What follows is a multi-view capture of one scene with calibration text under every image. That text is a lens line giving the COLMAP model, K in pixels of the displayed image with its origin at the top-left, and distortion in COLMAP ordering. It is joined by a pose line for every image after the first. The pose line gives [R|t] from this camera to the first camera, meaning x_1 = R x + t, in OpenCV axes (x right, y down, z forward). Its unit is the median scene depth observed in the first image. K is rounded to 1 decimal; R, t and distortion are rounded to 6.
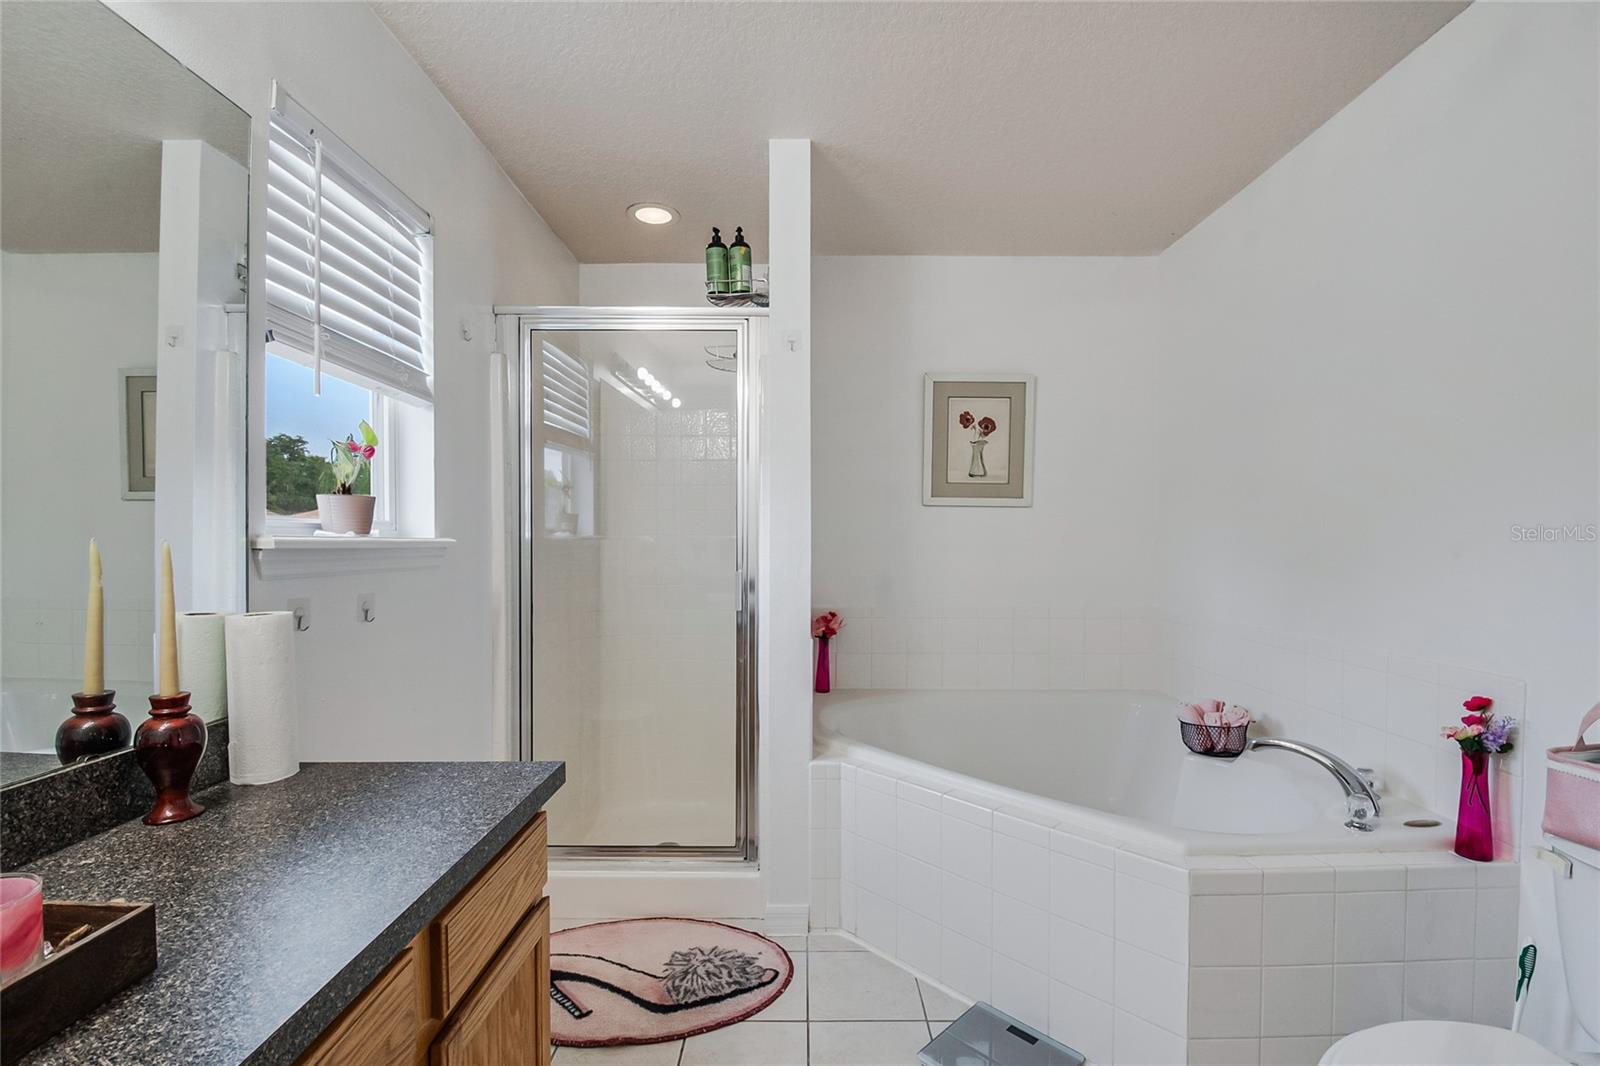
lens RADIAL K [[704.5, 0, 805.2], [0, 704.5, 537.1], [0, 0, 1]] dist [0.004276, -0.006053]
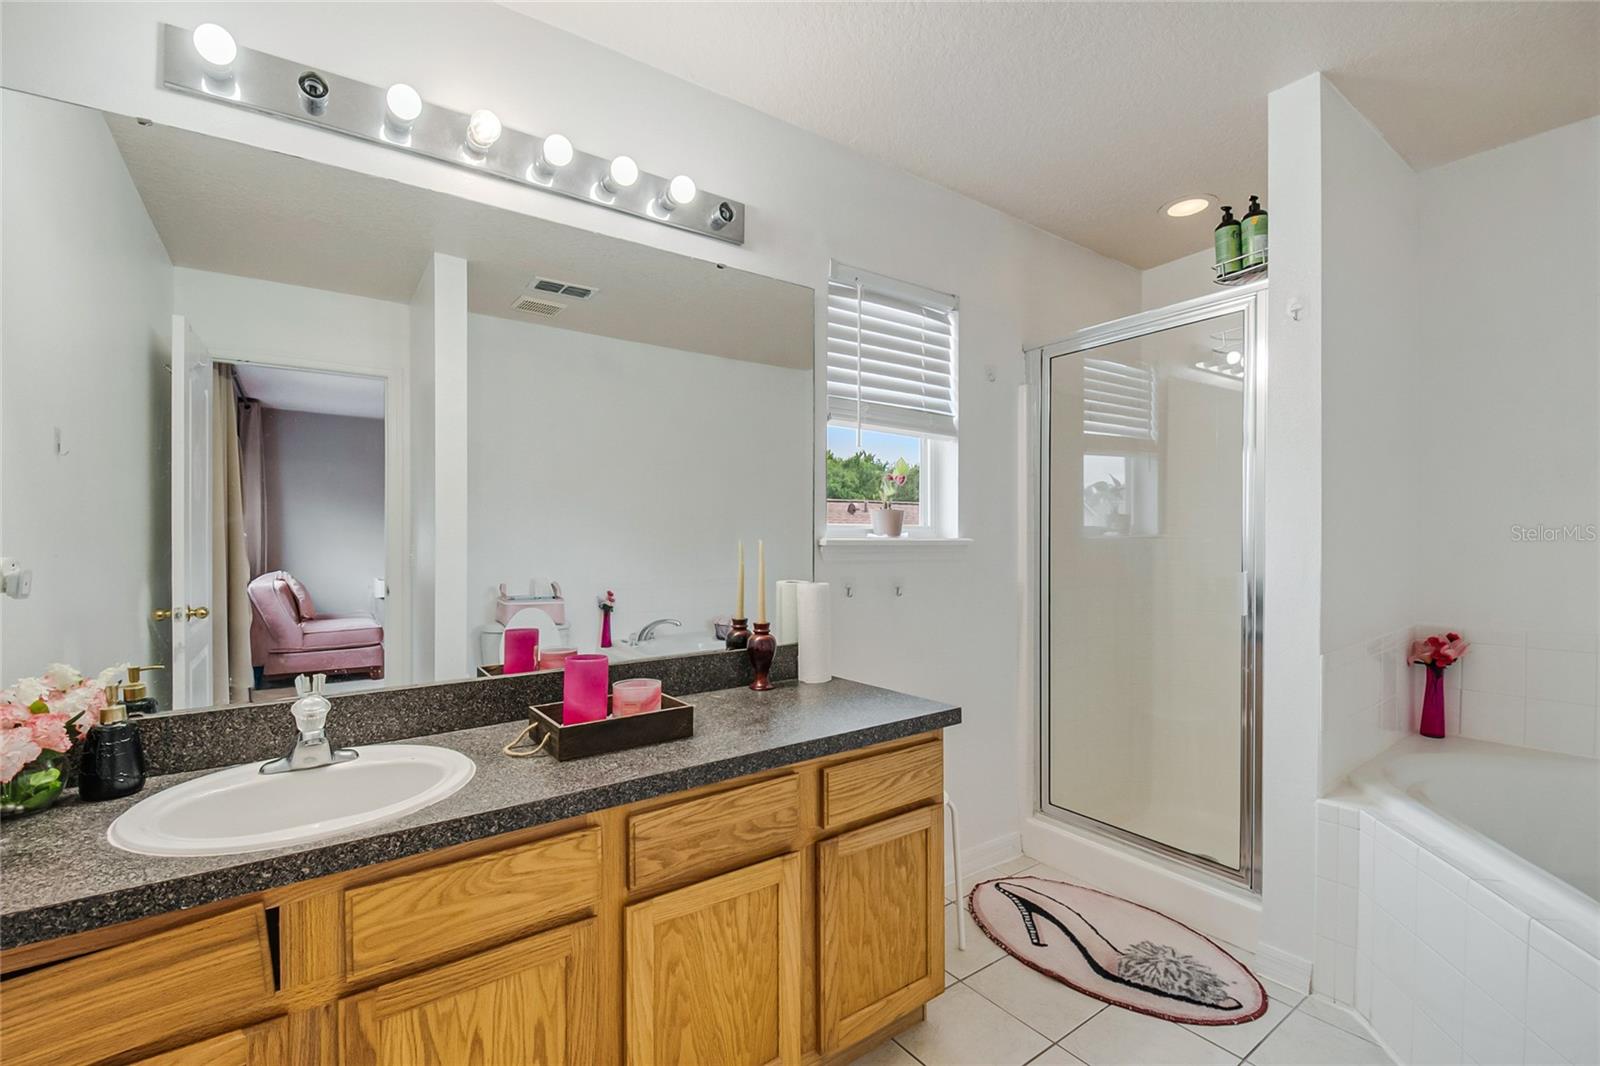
lens RADIAL K [[704.5, 0, 805.2], [0, 704.5, 530.3], [0, 0, 1]] dist [0.004276, -0.006053]
pose [[0.583798, -0.017464, -0.811711, 0.377936], [0.007928, 0.999844, -0.015810, 0.004416], [0.811860, 0.002794, 0.583845, -0.002634]]
